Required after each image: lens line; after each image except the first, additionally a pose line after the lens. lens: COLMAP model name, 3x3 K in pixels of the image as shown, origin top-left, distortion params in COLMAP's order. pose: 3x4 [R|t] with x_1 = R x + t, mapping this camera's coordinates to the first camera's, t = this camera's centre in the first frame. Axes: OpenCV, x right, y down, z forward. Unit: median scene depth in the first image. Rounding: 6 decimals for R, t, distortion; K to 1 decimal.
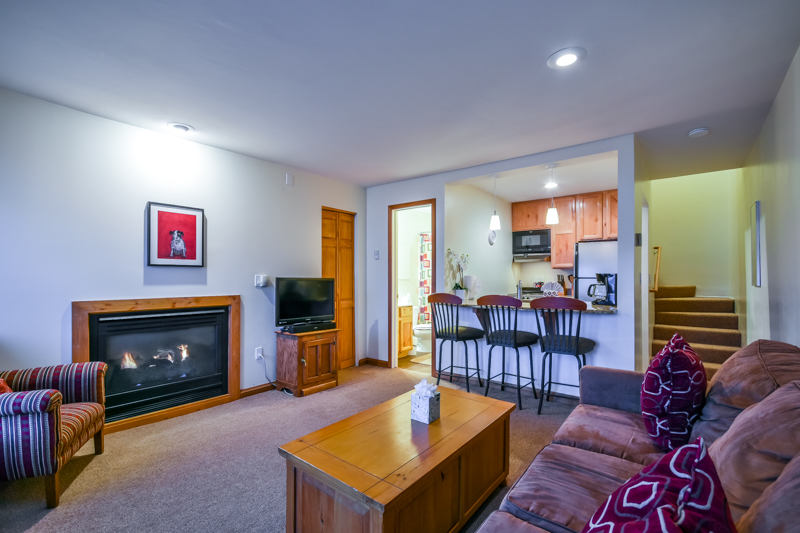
lens RADIAL K [[363.3, 0, 407.2], [0, 363.3, 270.5], [0, 0, 1]] dist [0.014578, -0.013121]
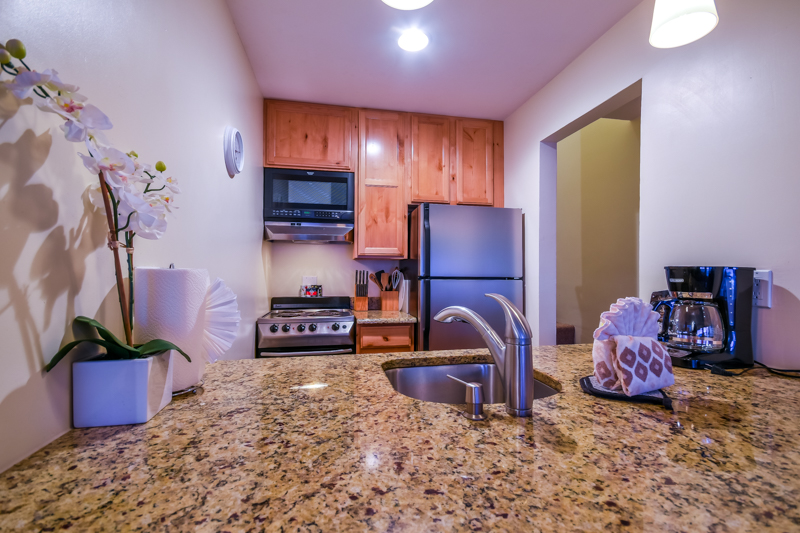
lens RADIAL K [[363.3, 0, 405.8], [0, 363.3, 261.1], [0, 0, 1]] dist [0.014578, -0.013121]
pose [[0.654839, 0.029811, 0.755180, 0.129713], [-0.017250, 0.999551, -0.024499, 0.014789], [-0.755572, 0.003017, 0.655059, 0.951813]]
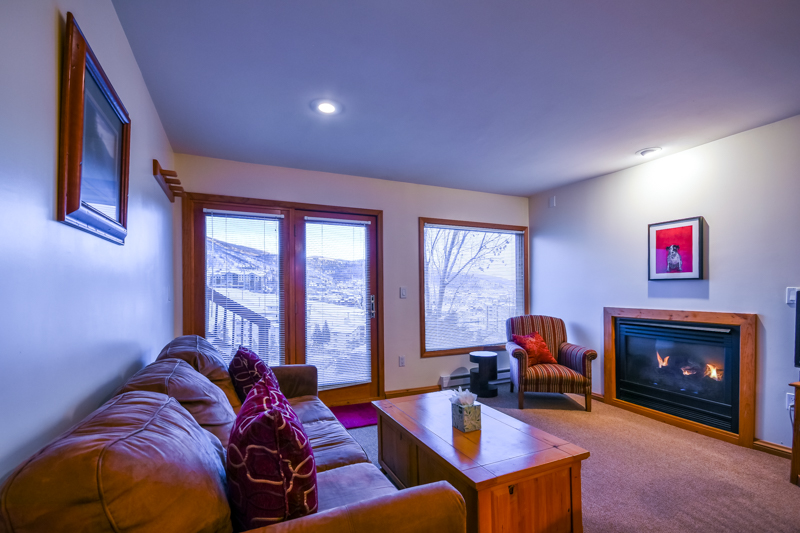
lens RADIAL K [[363.3, 0, 392.2], [0, 363.3, 288.9], [0, 0, 1]] dist [0.014578, -0.013121]
pose [[-0.466280, -0.000467, -0.884637, 0.545537], [0.016664, 0.999818, -0.009311, 0.008449], [0.884480, -0.019083, -0.466188, 0.655755]]
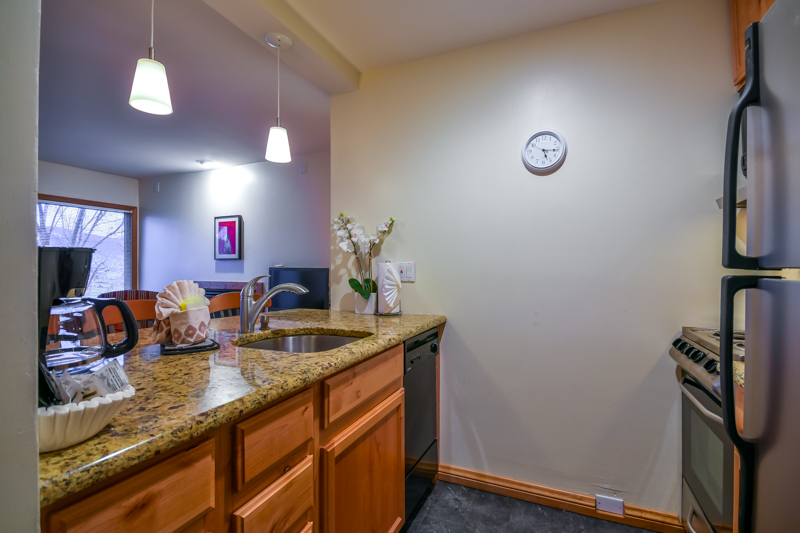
lens RADIAL K [[363.3, 0, 402.8], [0, 363.3, 272.6], [0, 0, 1]] dist [0.014578, -0.013121]
pose [[0.248811, 0.010938, -0.968490, 0.755218], [0.013516, 0.999800, 0.014764, 0.023026], [0.968458, -0.016764, 0.248614, 1.100781]]
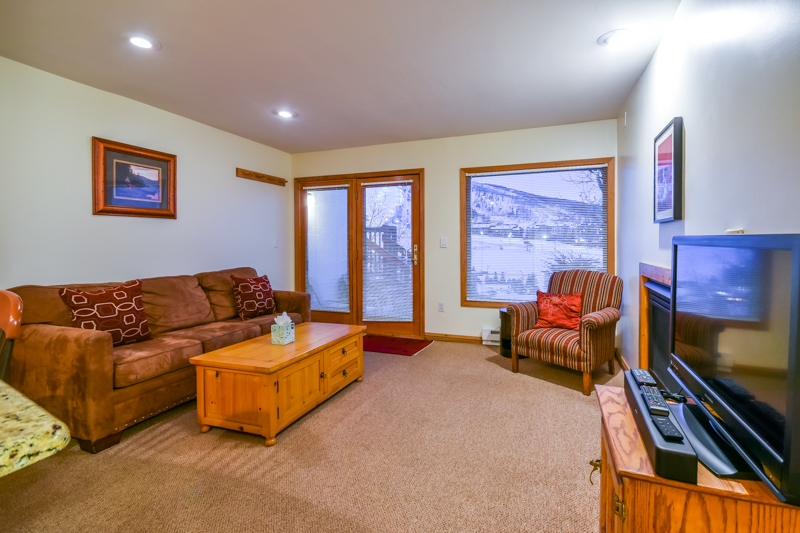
lens RADIAL K [[363.3, 0, 422.9], [0, 363.3, 250.6], [0, 0, 1]] dist [0.014578, -0.013121]
pose [[-0.947982, 0.011917, -0.318102, -0.006712], [0.010225, 0.999923, 0.006988, 0.026739], [0.318160, 0.003372, -0.948031, 1.254293]]
